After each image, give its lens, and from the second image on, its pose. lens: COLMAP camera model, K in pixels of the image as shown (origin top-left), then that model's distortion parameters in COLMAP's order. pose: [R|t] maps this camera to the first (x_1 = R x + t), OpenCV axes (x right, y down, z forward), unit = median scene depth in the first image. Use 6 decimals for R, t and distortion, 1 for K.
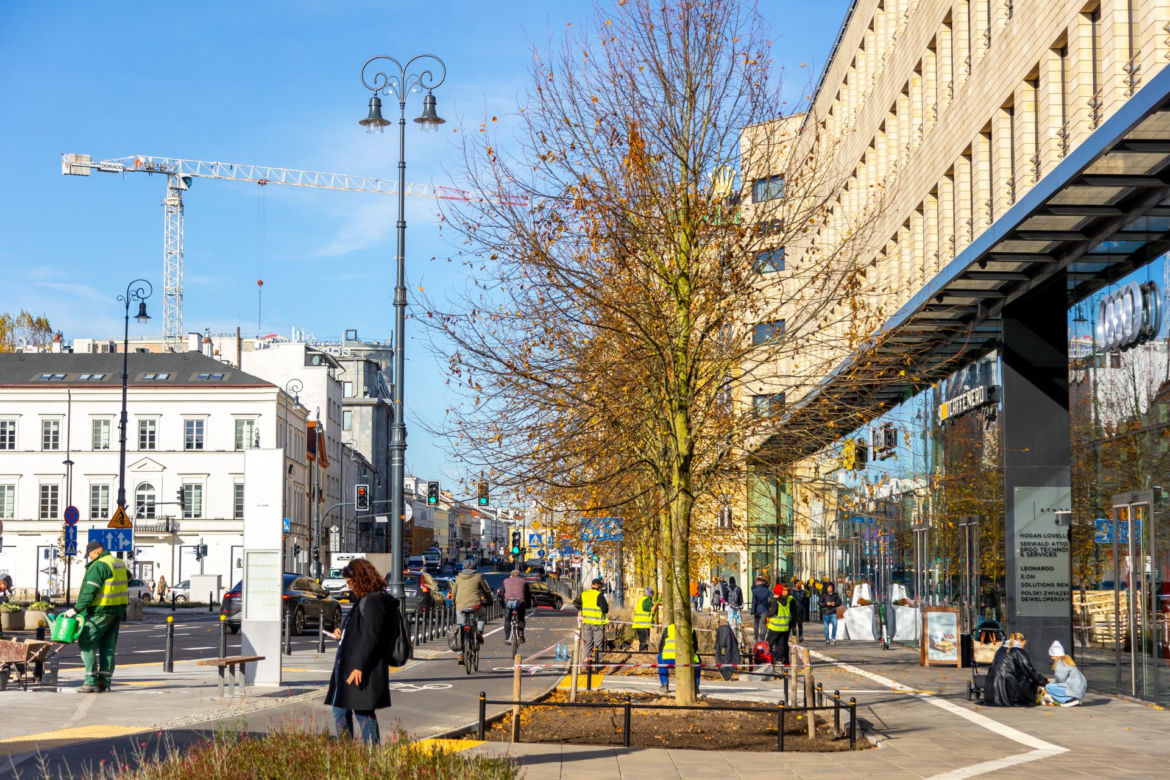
lens RADIAL K [[2108.9, 0, 585.0], [0, 2108.9, 390.0], [0, 0, 1]] dist [0.040066, -0.078676]
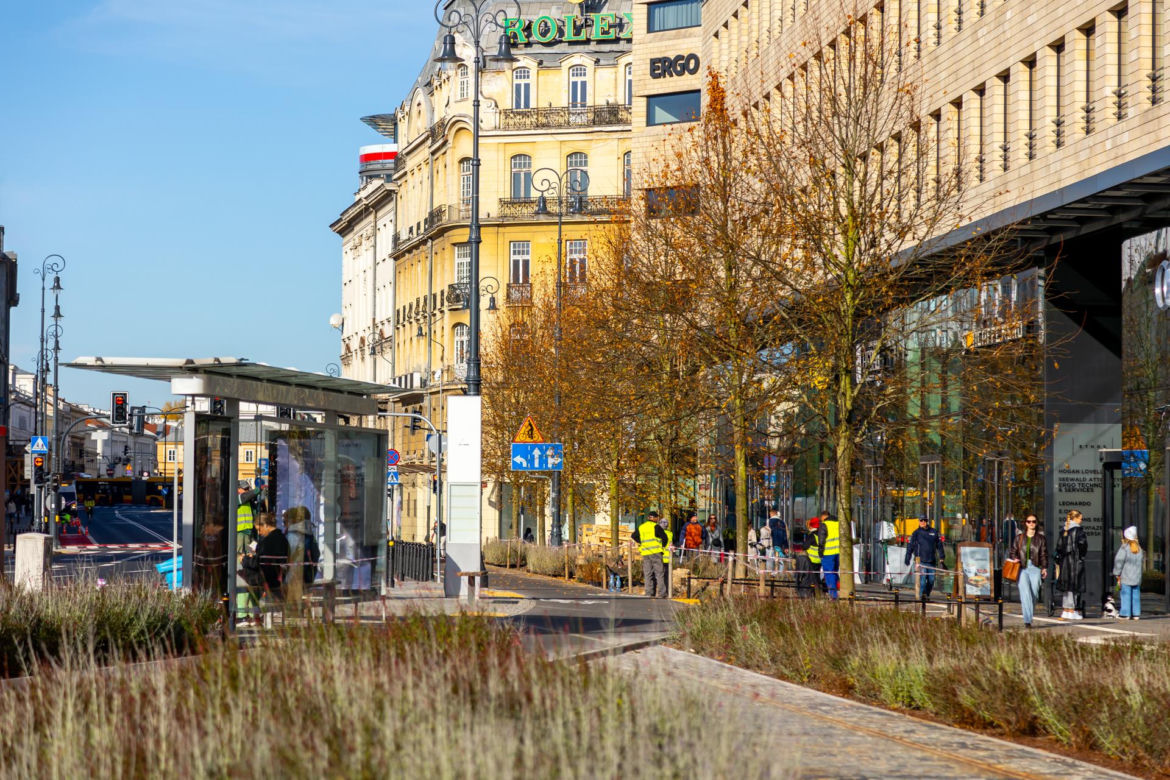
lens RADIAL K [[3385.6, 0, 585.0], [0, 3385.6, 390.0], [0, 0, 1]] dist [0.017324, 0.979169]
pose [[0.993761, 0.008953, 0.111167, -0.202357], [-0.014490, 0.998689, 0.049102, -0.046909], [-0.110582, -0.050407, 0.992588, -0.591380]]
